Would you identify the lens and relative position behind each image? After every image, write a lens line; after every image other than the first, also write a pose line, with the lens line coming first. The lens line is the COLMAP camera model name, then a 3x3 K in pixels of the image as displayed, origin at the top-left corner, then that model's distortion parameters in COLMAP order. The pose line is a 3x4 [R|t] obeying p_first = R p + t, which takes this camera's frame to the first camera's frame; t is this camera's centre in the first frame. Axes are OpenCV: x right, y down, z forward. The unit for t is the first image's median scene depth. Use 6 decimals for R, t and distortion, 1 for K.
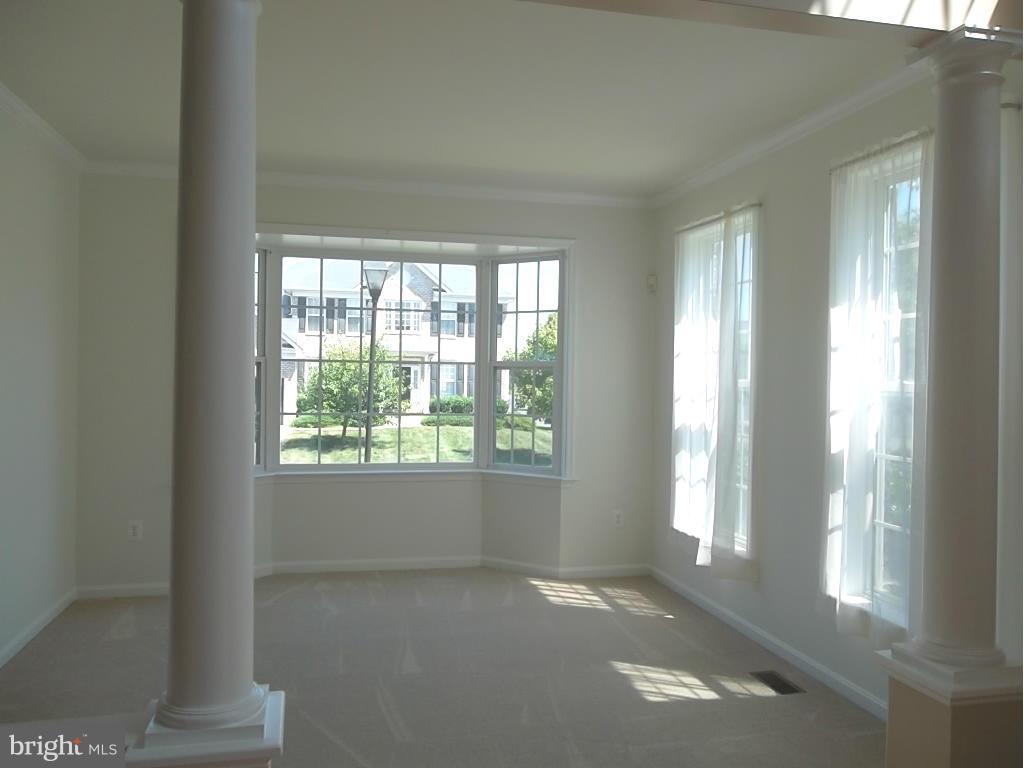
lens RADIAL K [[823.7, 0, 512.0], [0, 823.7, 384.0], [0, 0, 1]] dist [0.007682, 0.001923]
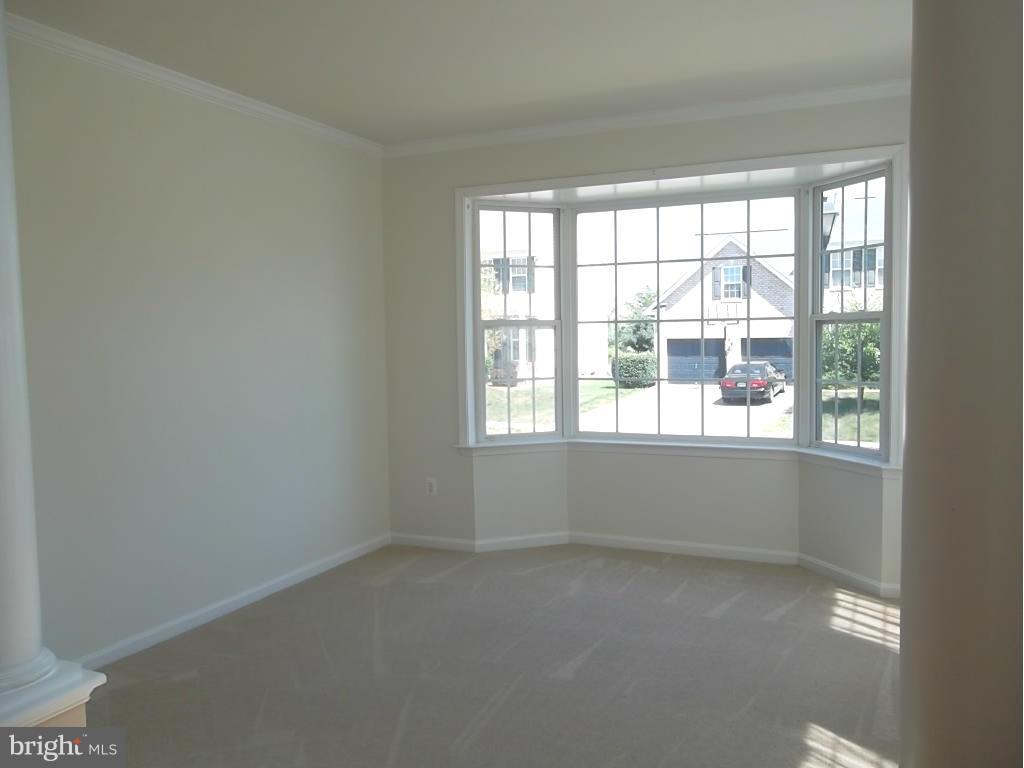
lens RADIAL K [[823.7, 0, 512.0], [0, 823.7, 384.0], [0, 0, 1]] dist [0.007682, 0.001923]
pose [[0.797522, 0.008858, -0.603224, 0.237719], [0.020442, 0.998921, 0.041695, 0.000745], [0.602943, -0.045584, 0.796481, 0.188143]]
